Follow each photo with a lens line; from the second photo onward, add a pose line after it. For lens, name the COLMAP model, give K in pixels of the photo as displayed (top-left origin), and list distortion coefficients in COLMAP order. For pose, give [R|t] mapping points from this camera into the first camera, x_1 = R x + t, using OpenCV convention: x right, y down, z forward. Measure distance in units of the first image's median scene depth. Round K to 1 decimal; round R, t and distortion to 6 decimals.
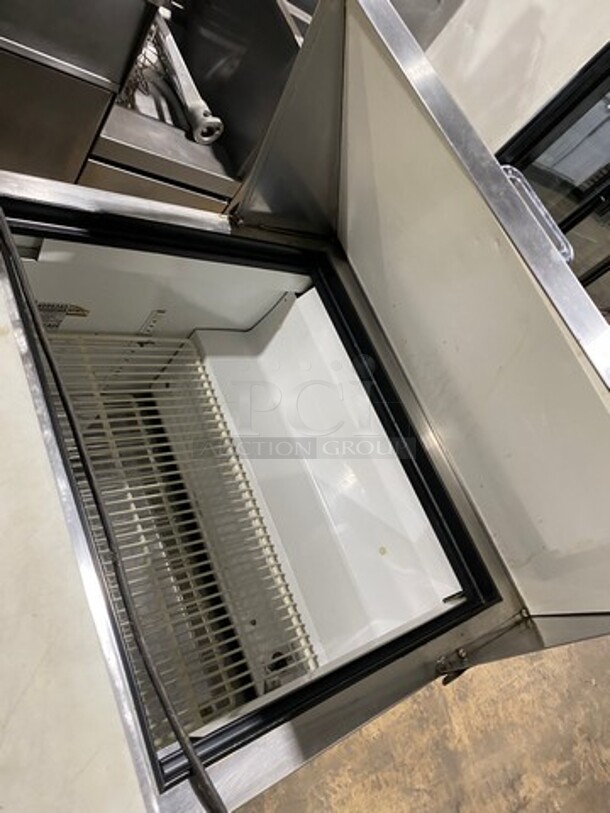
lens RADIAL K [[628.6, 0, 316.9], [0, 628.6, 406.7], [0, 0, 1]] dist [0.004854, 0.008268]
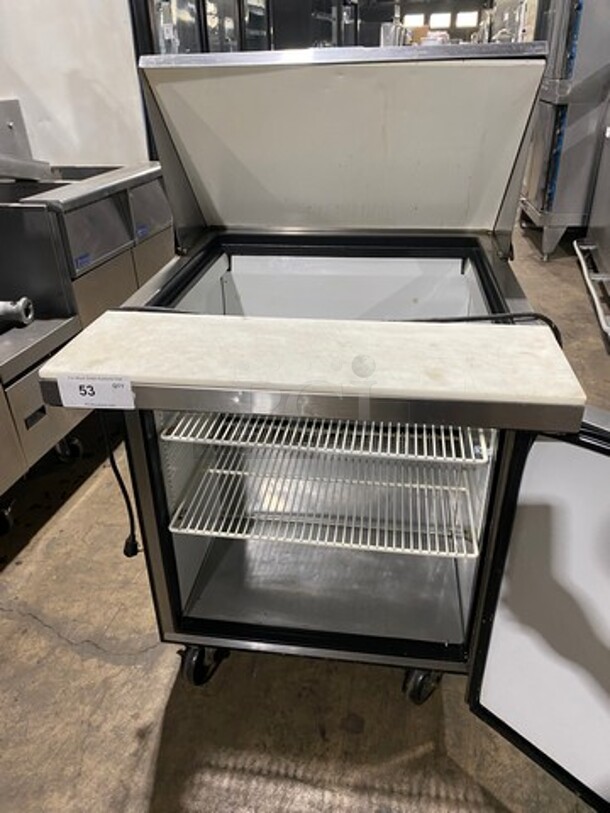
lens RADIAL K [[624.1, 0, 303.0], [0, 624.1, 381.1], [0, 0, 1]] dist [0.004578, 0.003480]
pose [[0.476388, -0.836084, 0.272062, -0.434643], [0.857026, 0.510674, 0.068696, -0.004494], [-0.196370, 0.200438, 0.959825, -0.255265]]
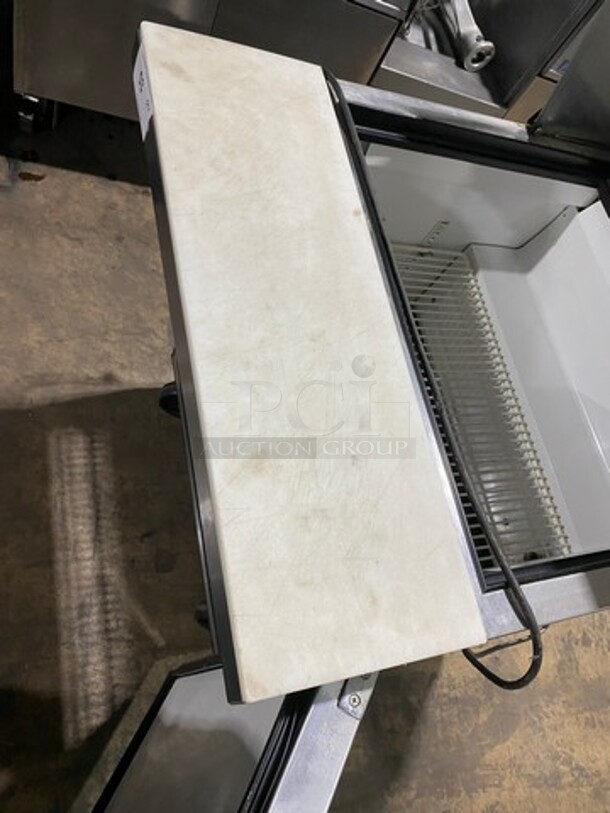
lens RADIAL K [[628.6, 0, 316.9], [0, 628.6, 406.7], [0, 0, 1]] dist [0.004854, 0.008268]
pose [[0.949144, 0.091201, -0.301343, -0.078515], [-0.071207, 0.994508, 0.076704, 0.070434], [0.306684, -0.051345, 0.950426, -0.075614]]
